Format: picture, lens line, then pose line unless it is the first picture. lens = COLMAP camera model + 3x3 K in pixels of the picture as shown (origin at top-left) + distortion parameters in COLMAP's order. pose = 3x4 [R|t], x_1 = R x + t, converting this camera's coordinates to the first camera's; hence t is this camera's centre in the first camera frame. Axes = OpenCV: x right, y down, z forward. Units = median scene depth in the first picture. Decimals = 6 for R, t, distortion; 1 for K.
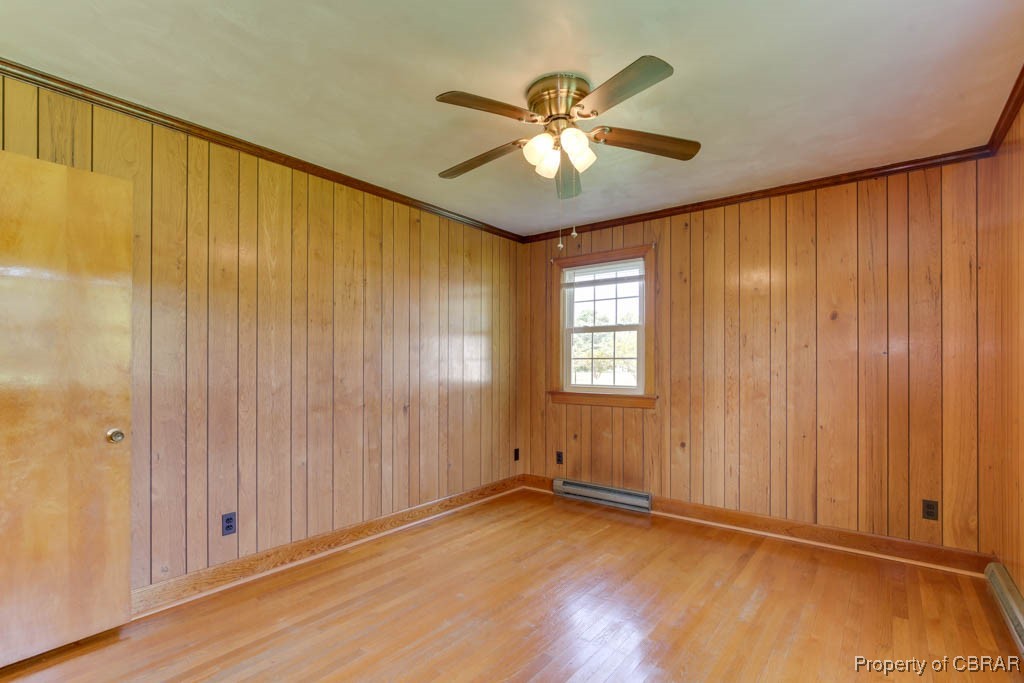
lens RADIAL K [[497.6, 0, 512.3], [0, 497.6, 361.8], [0, 0, 1]] dist [0.000746, 0.000121]
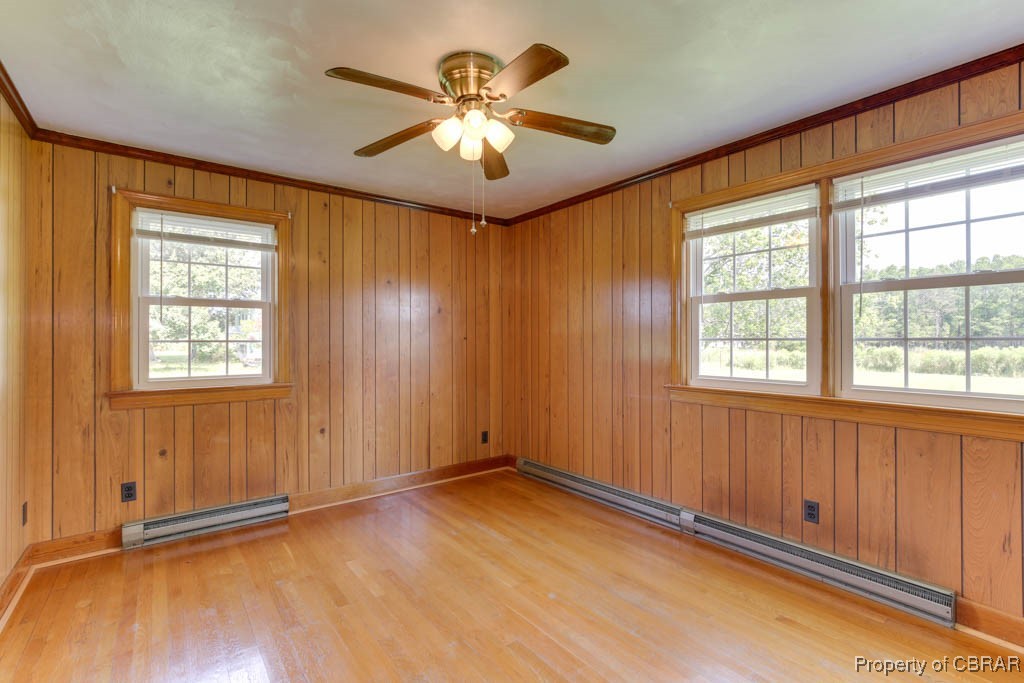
lens RADIAL K [[469.4, 0, 542.3], [0, 469.4, 339.1], [0, 0, 1]] dist [-0.002160, 0.000119]
pose [[0.222009, 0.004281, 0.975035, -0.437450], [0.000551, 0.999990, -0.004516, -0.007138], [-0.975044, 0.001540, 0.222005, 0.368498]]
